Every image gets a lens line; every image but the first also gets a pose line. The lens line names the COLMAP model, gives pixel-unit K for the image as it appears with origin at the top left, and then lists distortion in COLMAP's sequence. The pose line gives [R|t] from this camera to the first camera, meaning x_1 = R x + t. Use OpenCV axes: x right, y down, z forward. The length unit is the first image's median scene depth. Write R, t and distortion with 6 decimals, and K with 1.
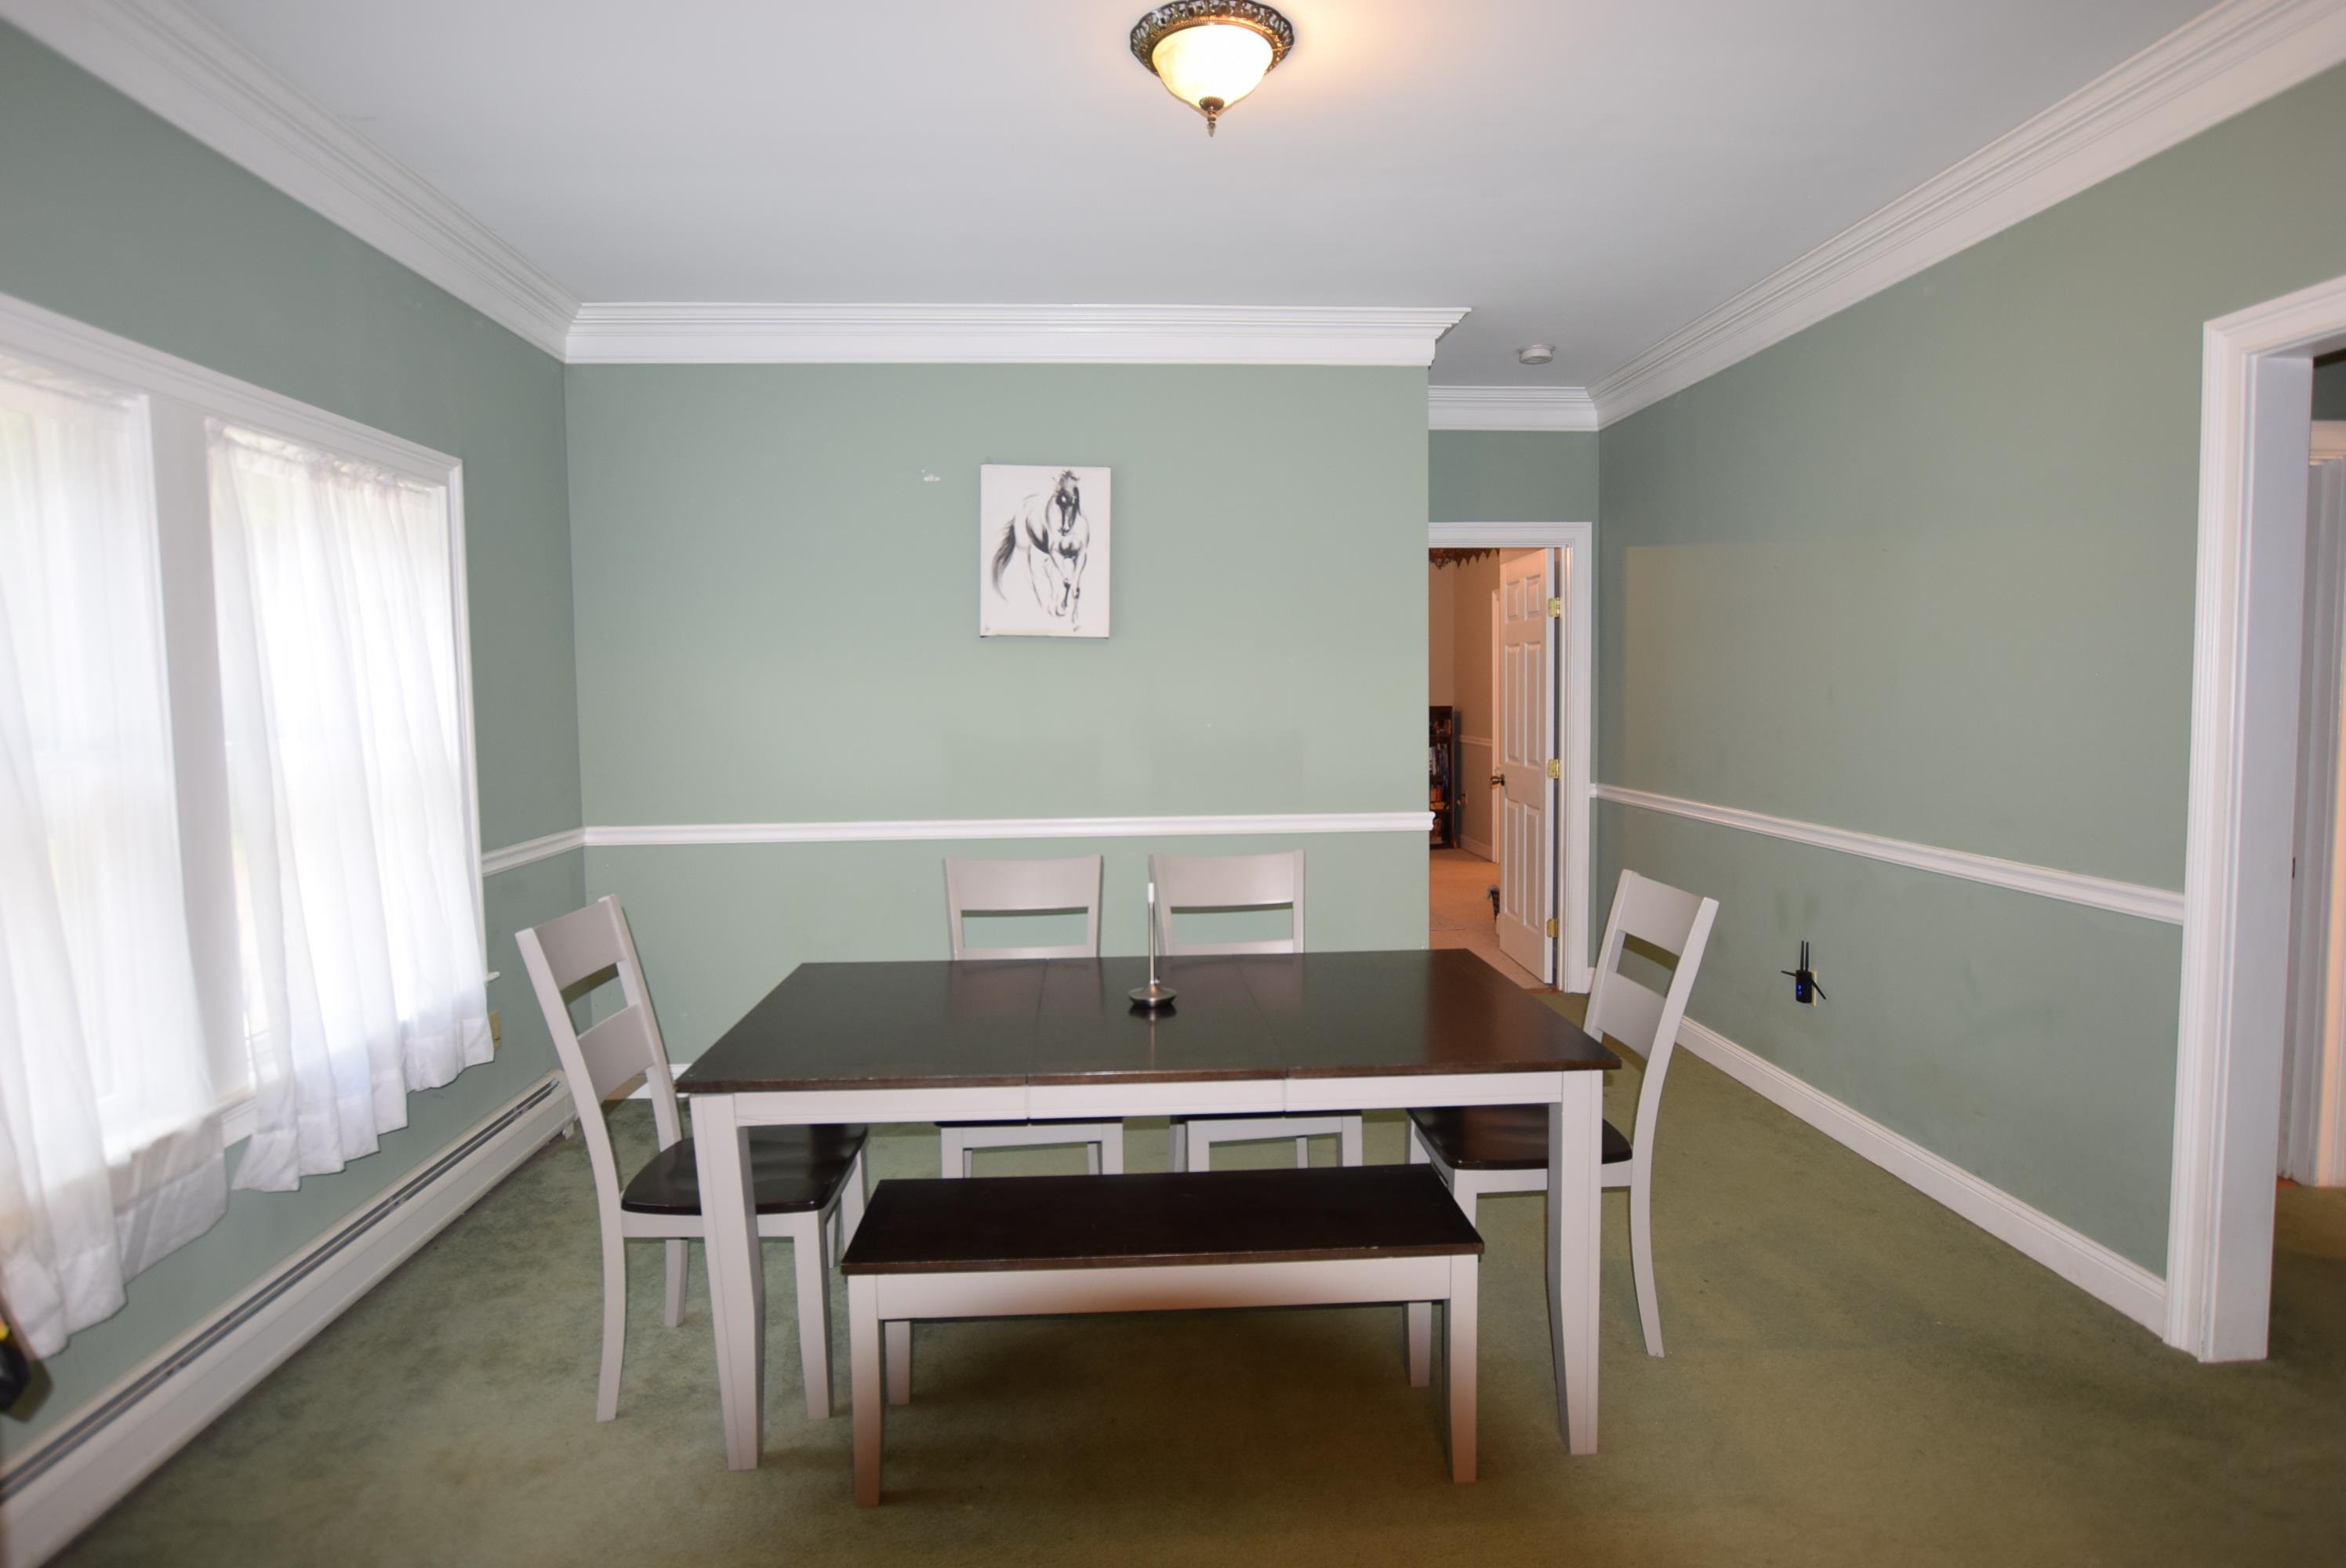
lens RADIAL K [[1287.0, 0, 1171.8], [0, 1287.0, 771.2], [0, 0, 1]] dist [-0.002349, -0.000733]
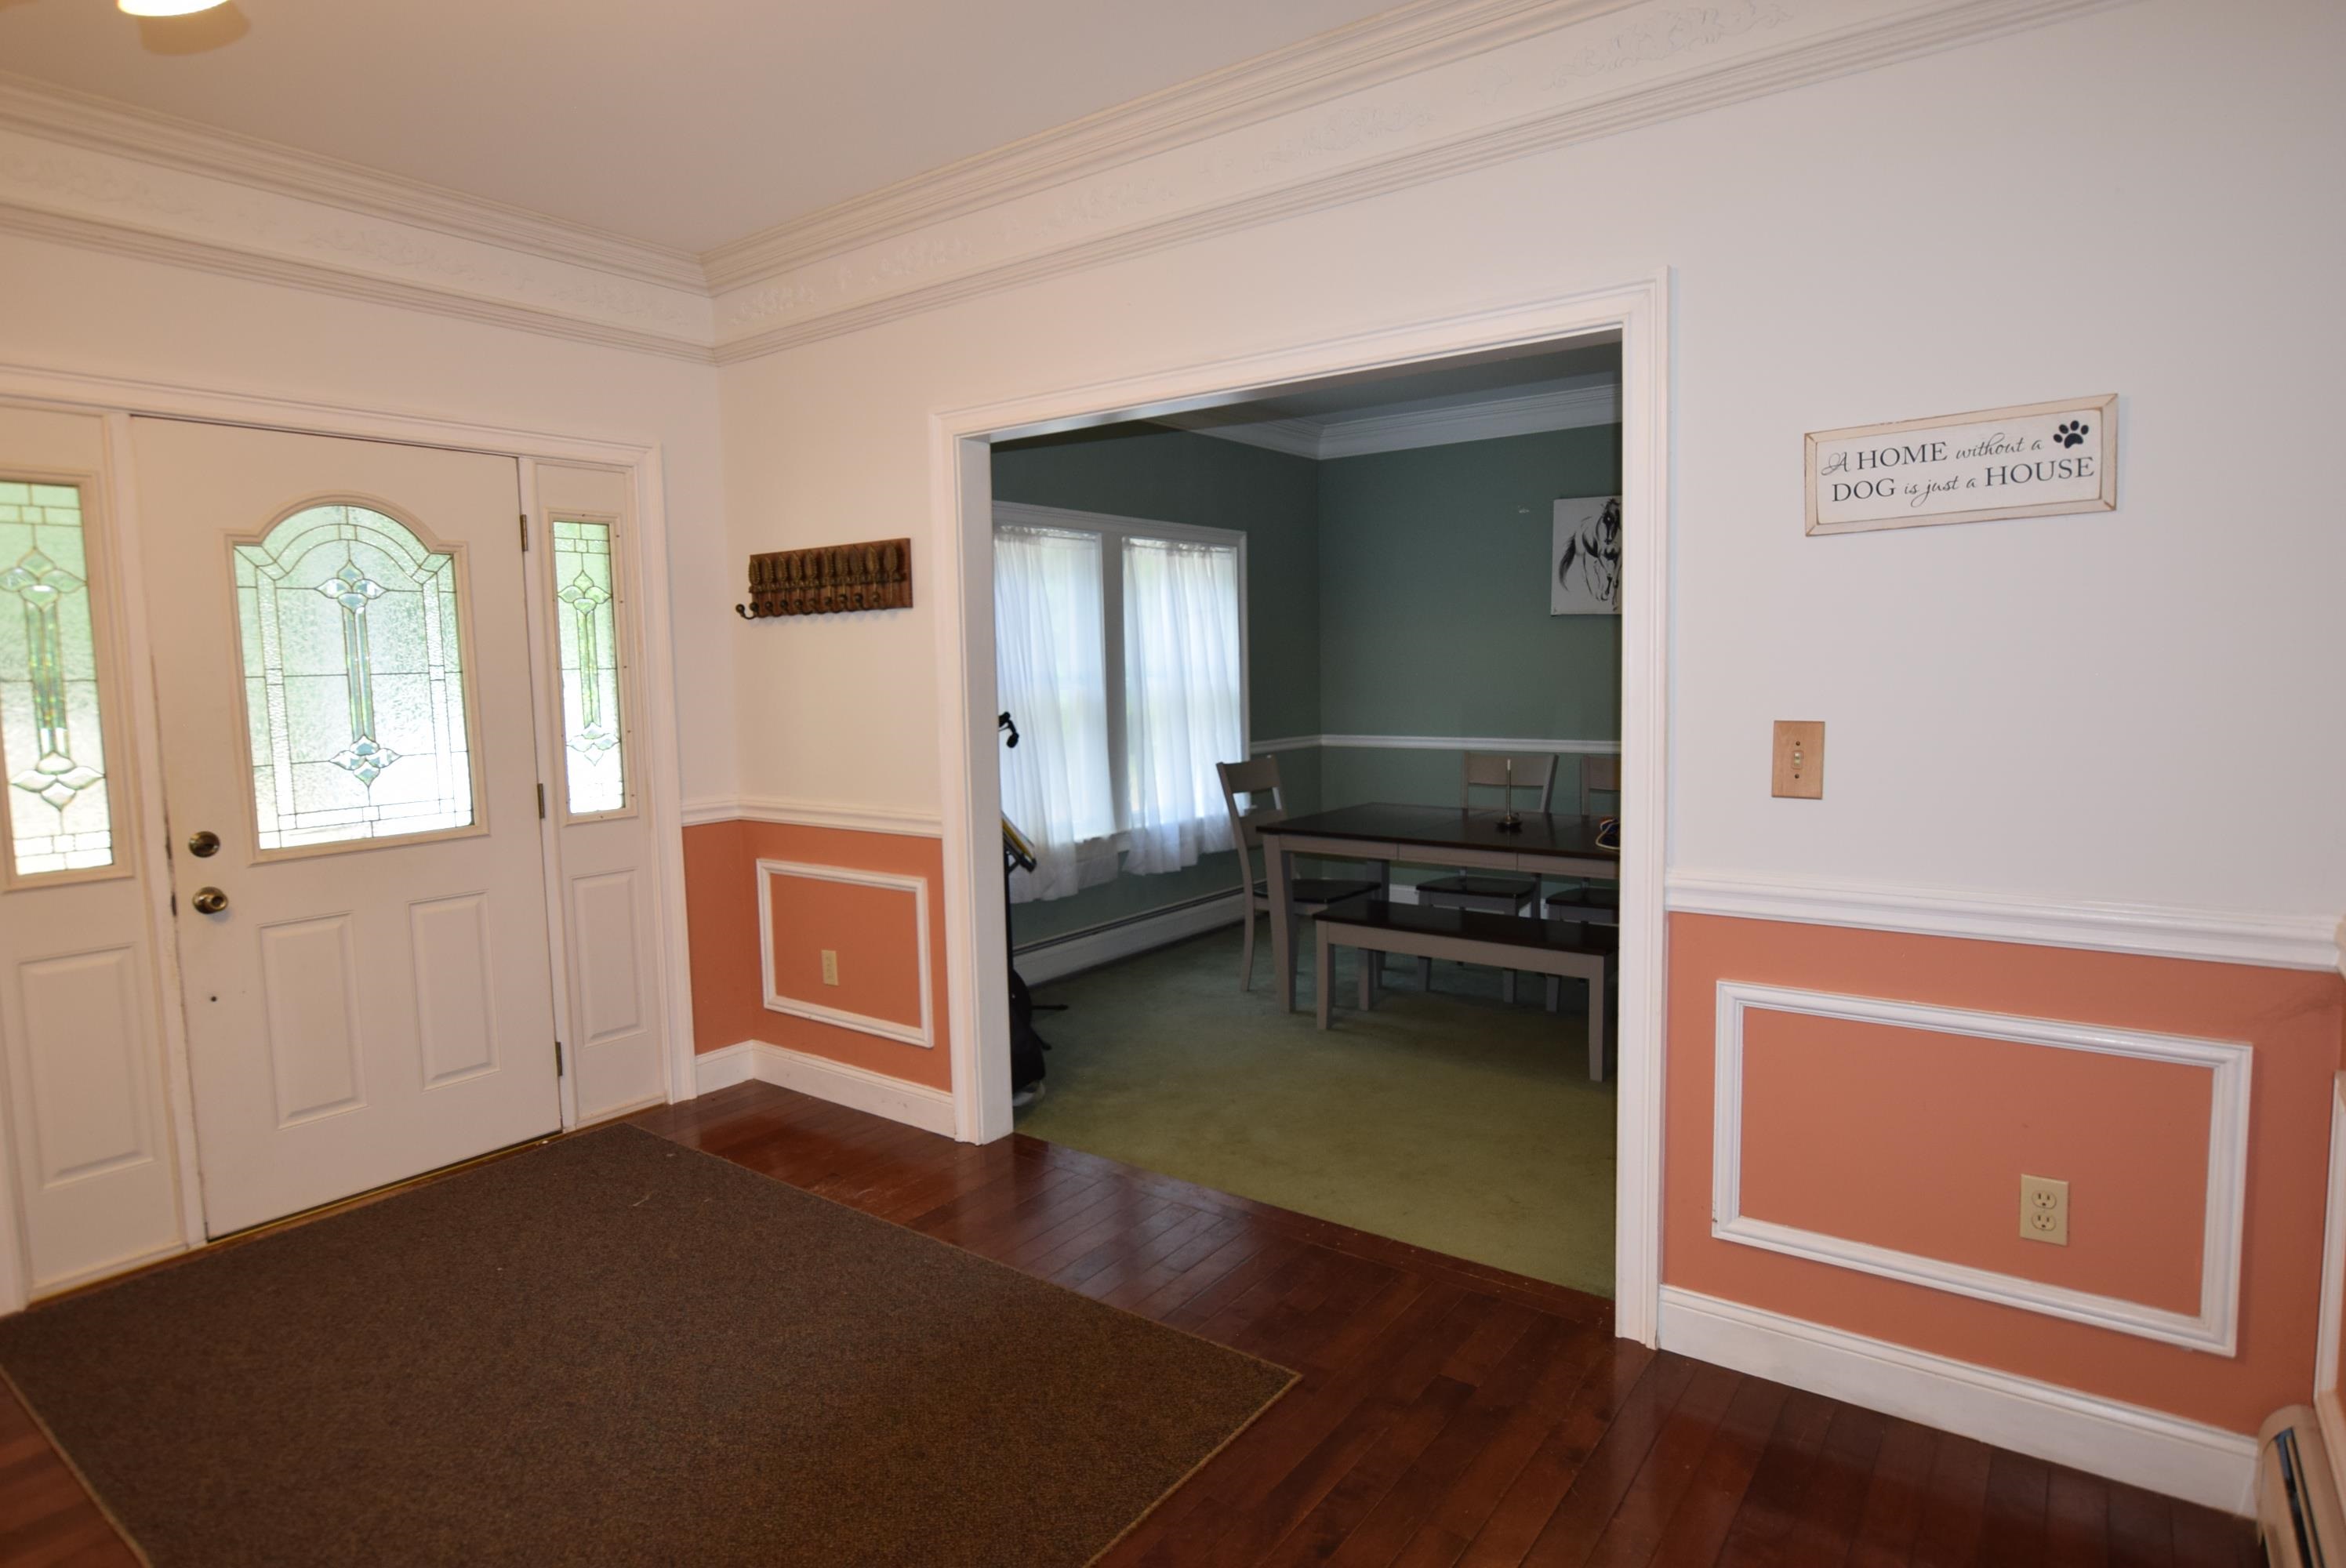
lens RADIAL K [[1287.0, 0, 1171.8], [0, 1287.0, 771.2], [0, 0, 1]] dist [-0.002349, -0.000733]
pose [[0.766228, 0.054241, -0.640276, 0.668177], [-0.033685, 0.998451, 0.044272, 0.032942], [0.641685, -0.012355, 0.766868, -0.590170]]
